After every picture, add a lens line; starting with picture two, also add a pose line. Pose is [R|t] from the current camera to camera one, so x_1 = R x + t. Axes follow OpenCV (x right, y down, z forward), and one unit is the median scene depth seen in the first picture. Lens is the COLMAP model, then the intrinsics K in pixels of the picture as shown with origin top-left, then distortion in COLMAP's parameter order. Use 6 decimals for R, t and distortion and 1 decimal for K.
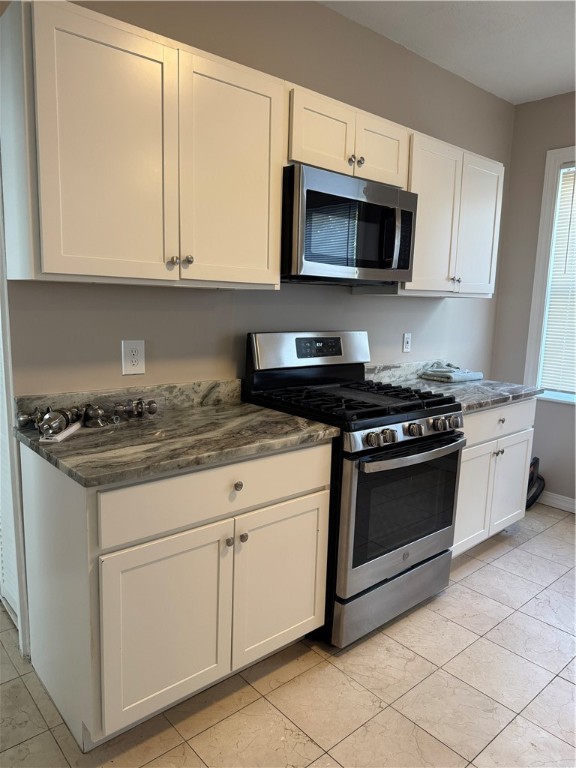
lens RADIAL K [[542.0, 0, 290.8], [0, 542.0, 389.2], [0, 0, 1]] dist [0.061225, -0.058942]
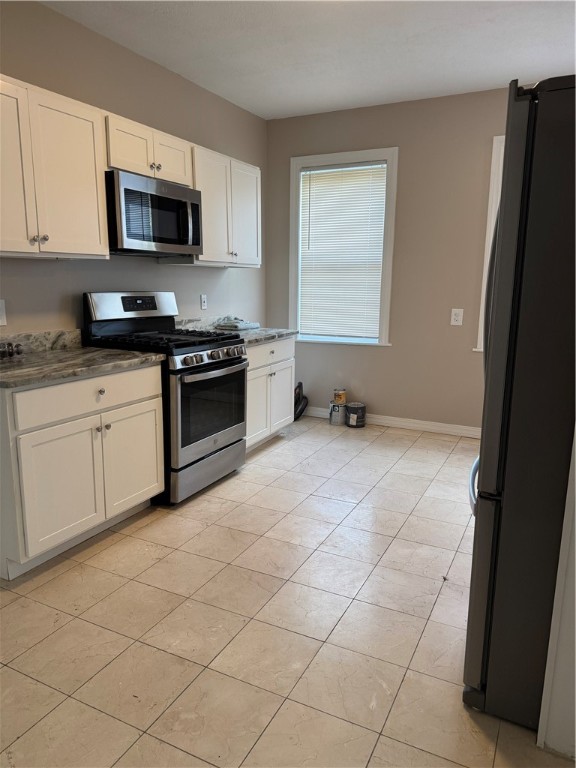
lens RADIAL K [[542.0, 0, 294.2], [0, 542.0, 382.5], [0, 0, 1]] dist [0.061225, -0.058942]
pose [[0.925883, -0.089157, 0.367139, -0.123523], [0.077201, 0.995900, 0.047156, 0.097467], [-0.369838, -0.015317, 0.928970, -0.465379]]
